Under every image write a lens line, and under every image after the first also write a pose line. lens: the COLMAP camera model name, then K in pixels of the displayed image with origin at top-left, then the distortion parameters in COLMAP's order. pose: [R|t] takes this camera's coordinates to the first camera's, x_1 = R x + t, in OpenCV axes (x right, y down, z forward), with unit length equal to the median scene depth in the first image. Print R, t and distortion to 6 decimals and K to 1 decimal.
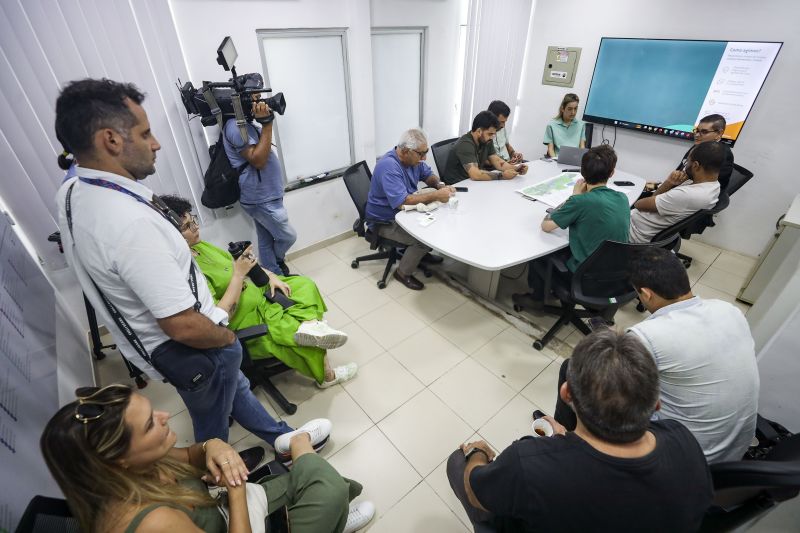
lens RADIAL K [[366.7, 0, 405.3], [0, 366.7, 270.1], [0, 0, 1]] dist [-0.042392, -0.000042]
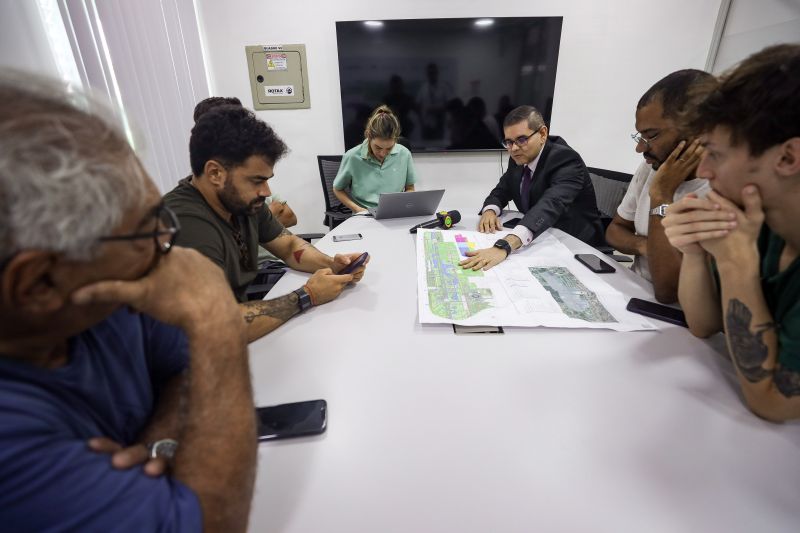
lens RADIAL K [[366.7, 0, 405.3], [0, 366.7, 270.1], [0, 0, 1]] dist [-0.042392, -0.000042]
pose [[0.658721, -0.300123, 0.689937, 0.061866], [0.421041, 0.907011, -0.007441, -0.187579], [-0.623547, 0.295393, 0.723832, 0.546525]]
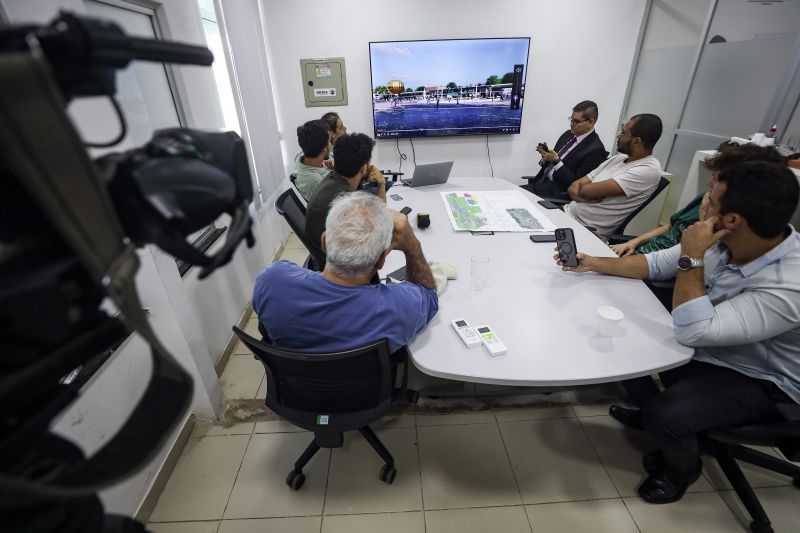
lens RADIAL K [[366.7, 0, 405.3], [0, 366.7, 270.1], [0, 0, 1]] dist [-0.042392, -0.000042]
pose [[0.625229, -0.379190, 0.682132, -0.178998], [0.450320, 0.889139, 0.081508, -0.180623], [-0.637417, 0.256216, 0.726672, 0.413221]]
